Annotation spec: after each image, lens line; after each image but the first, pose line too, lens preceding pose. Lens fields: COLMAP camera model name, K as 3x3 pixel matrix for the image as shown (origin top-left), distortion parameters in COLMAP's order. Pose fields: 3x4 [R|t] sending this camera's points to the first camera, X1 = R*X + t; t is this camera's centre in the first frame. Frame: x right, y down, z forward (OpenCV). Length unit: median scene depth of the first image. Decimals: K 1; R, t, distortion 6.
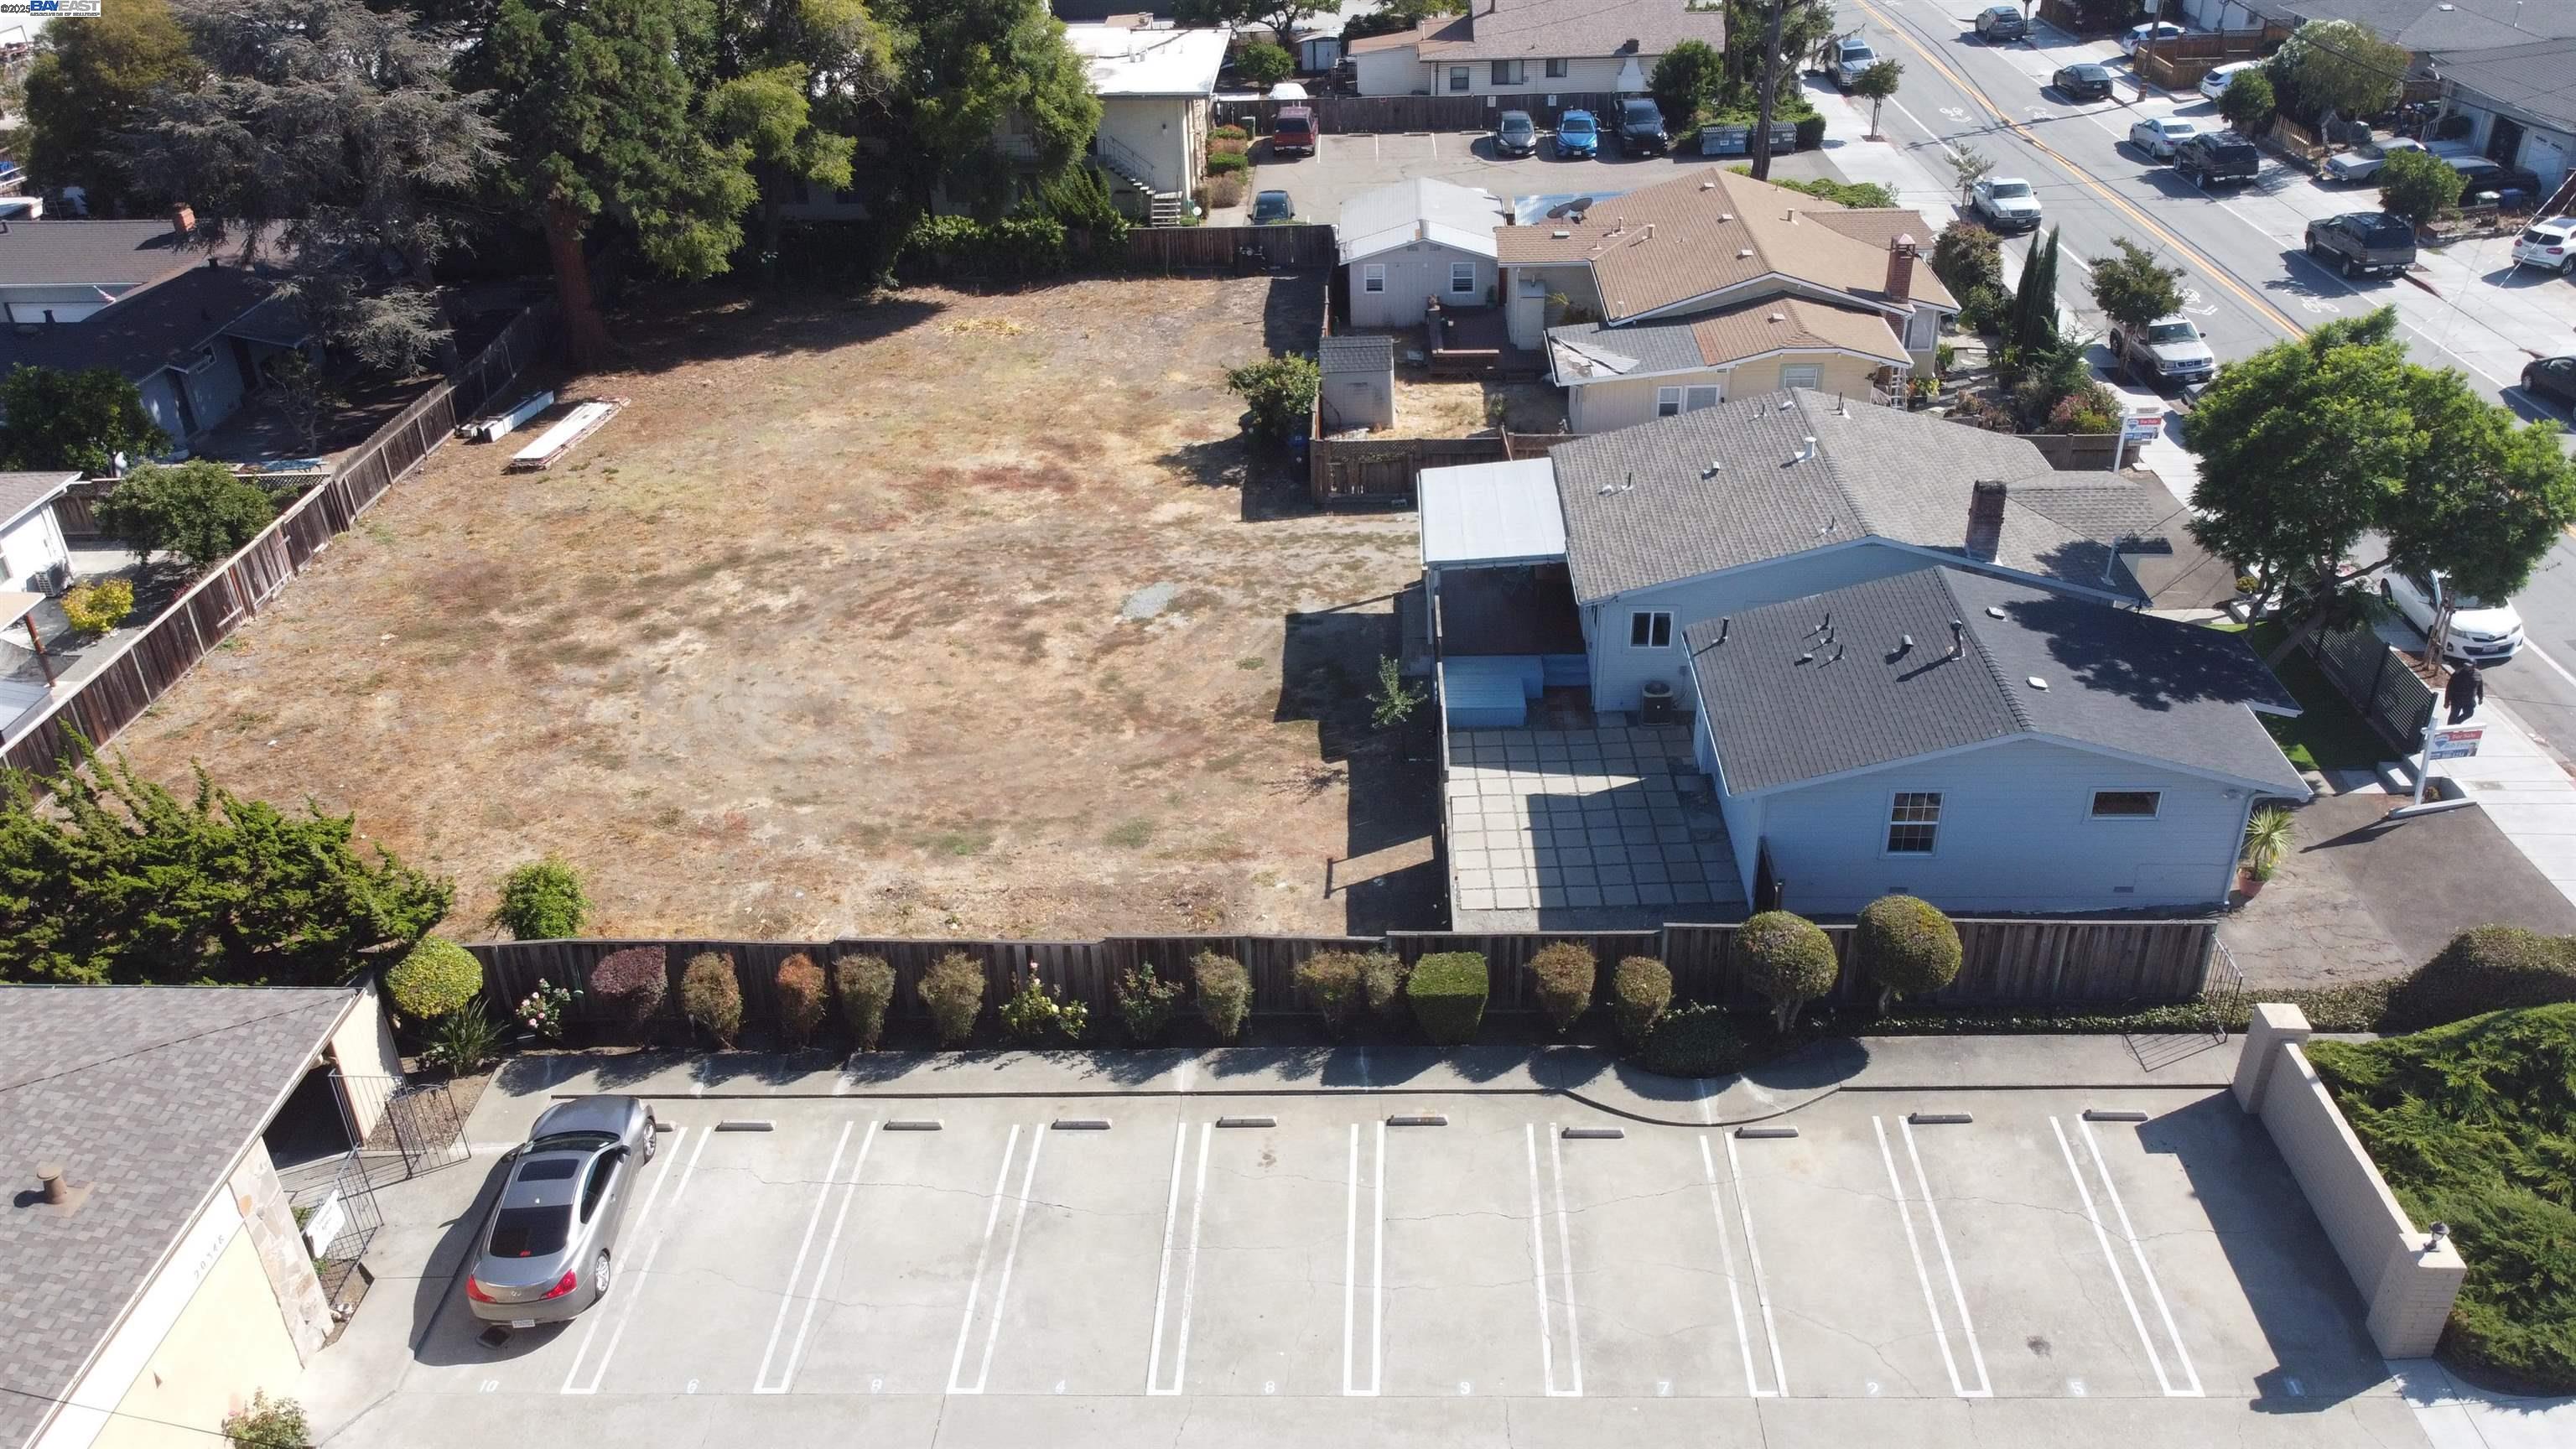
lens RADIAL K [[1950.4, 0, 1292.0], [0, 1950.4, 708.4], [0, 0, 1]] dist [0.005035, -0.009091]
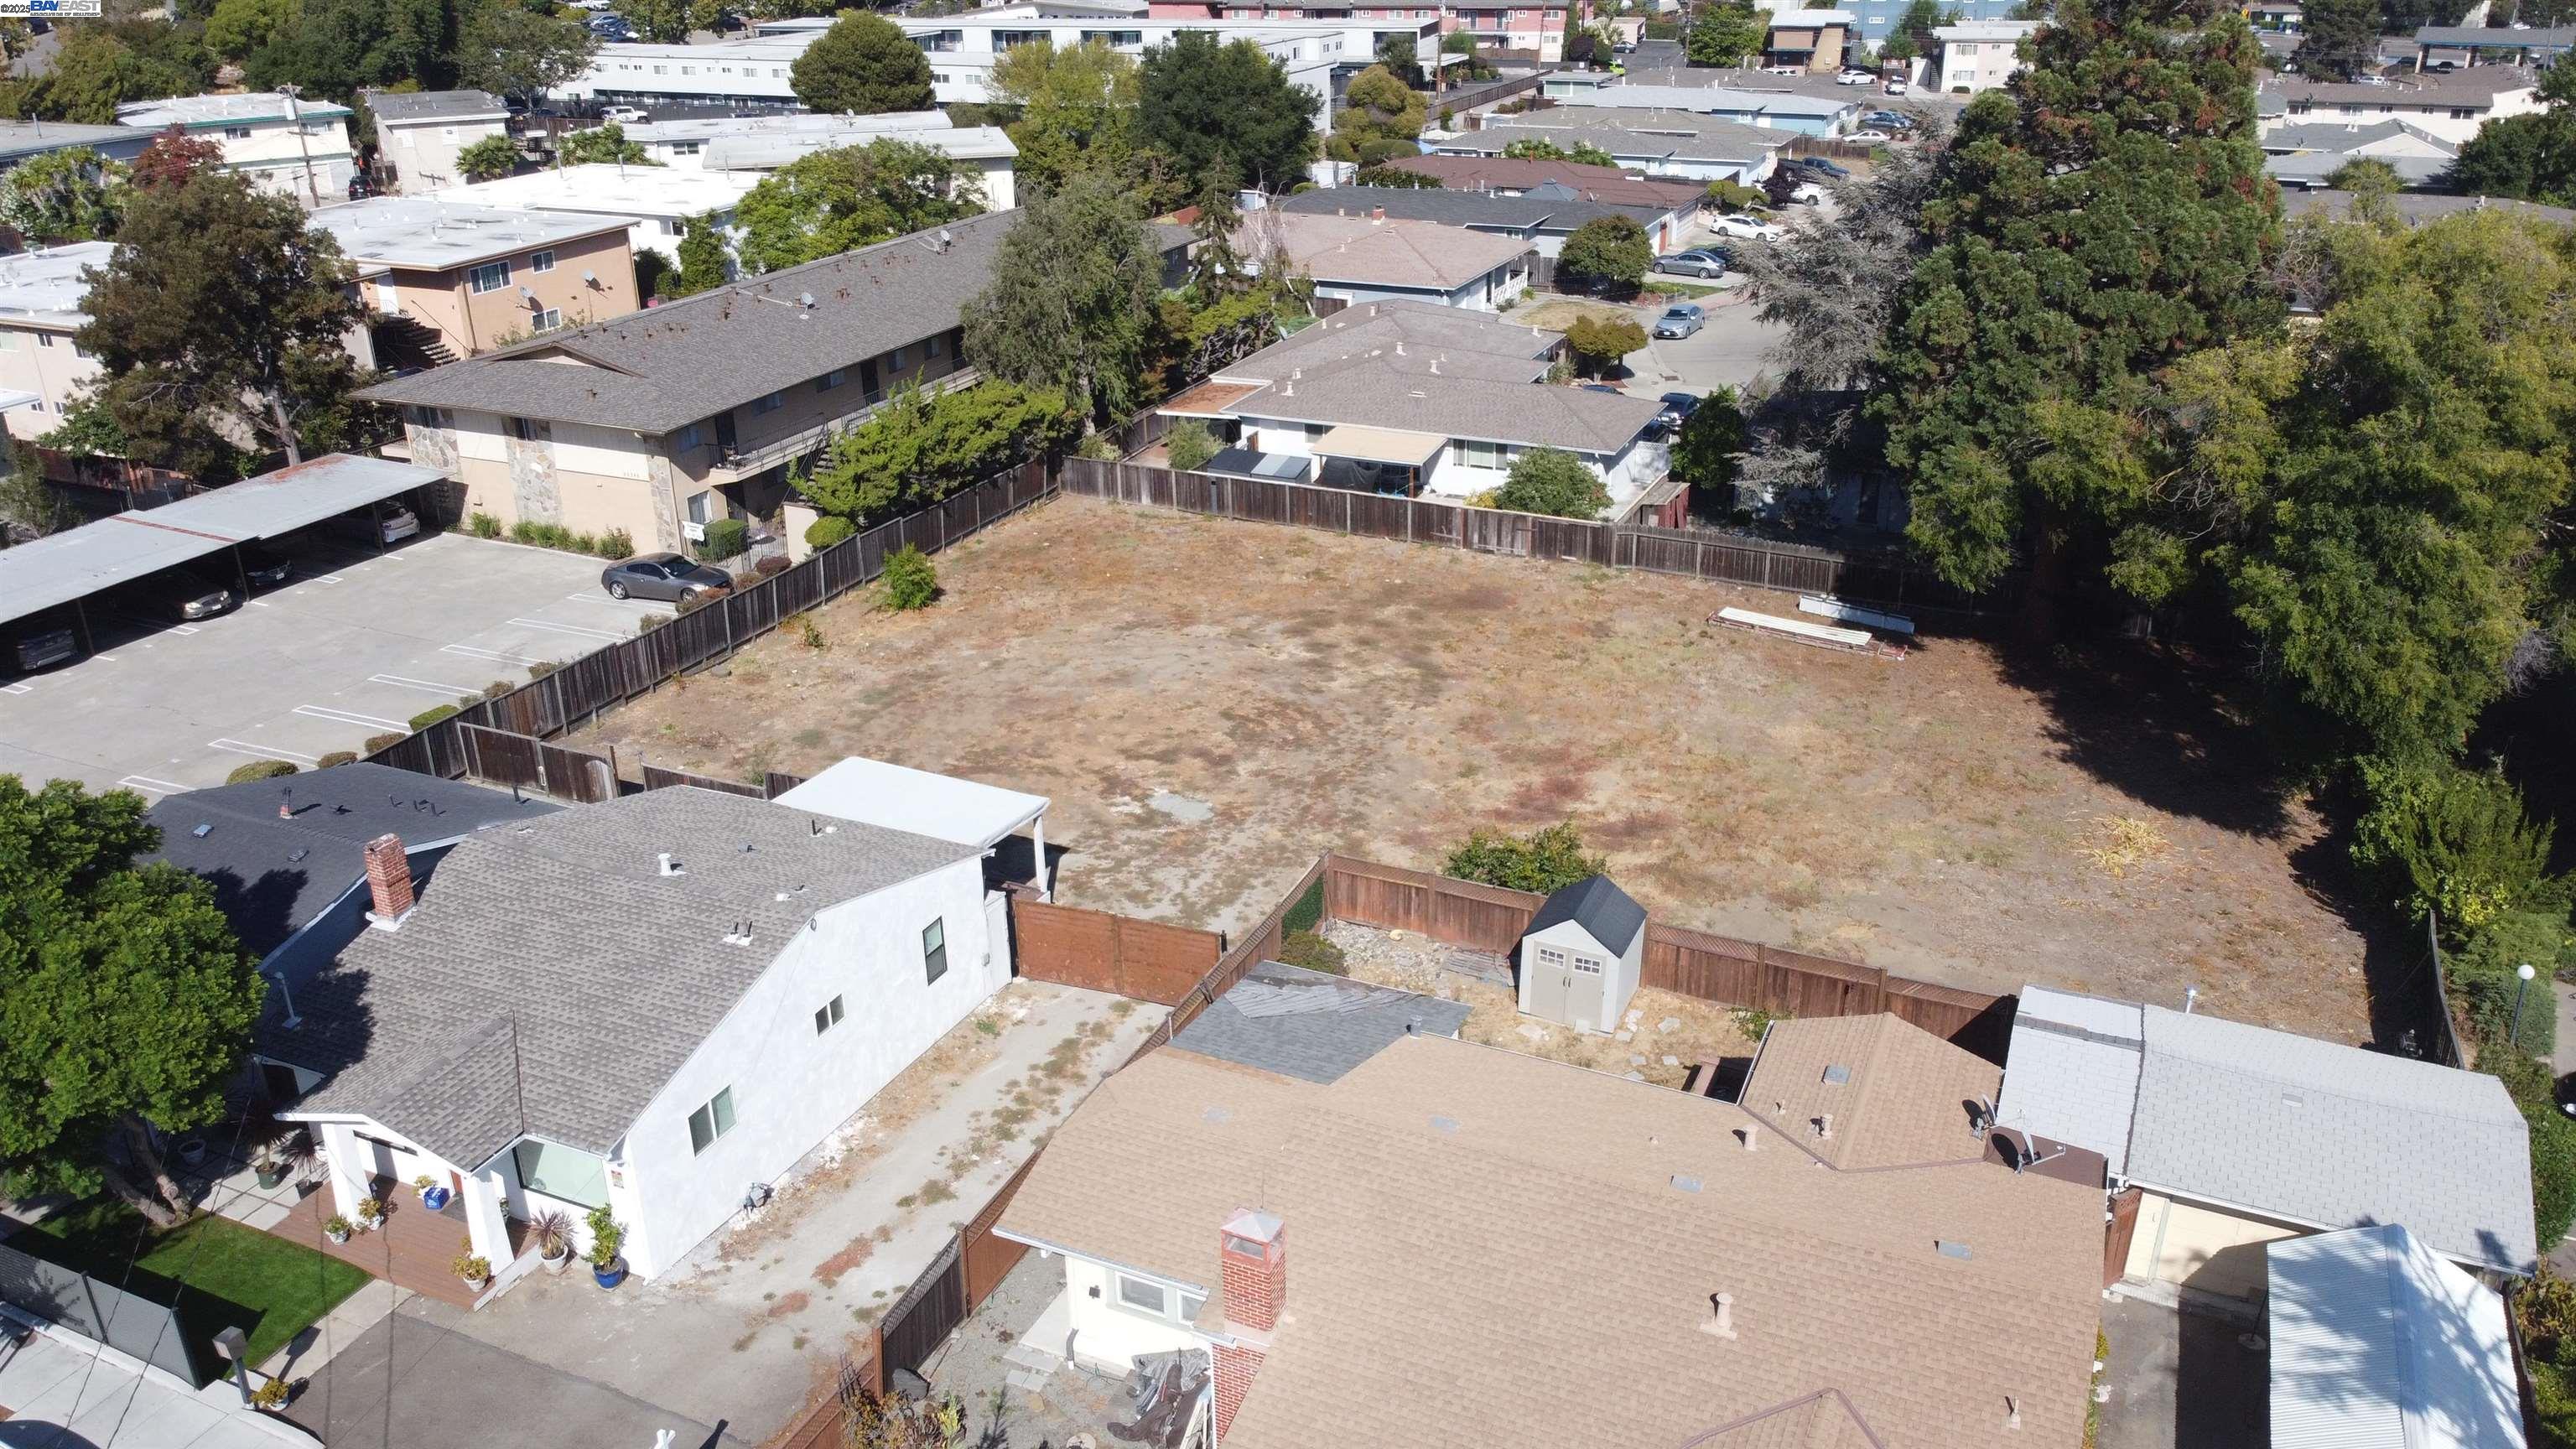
lens RADIAL K [[1950.4, 0, 1290.0], [0, 1950.4, 719.5], [0, 0, 1]] dist [0.005035, -0.009091]
pose [[-0.377324, 0.399786, -0.835343, 0.914041], [-0.437257, 0.718232, 0.541248, -0.819803], [0.816353, 0.569485, -0.096197, 1.356383]]
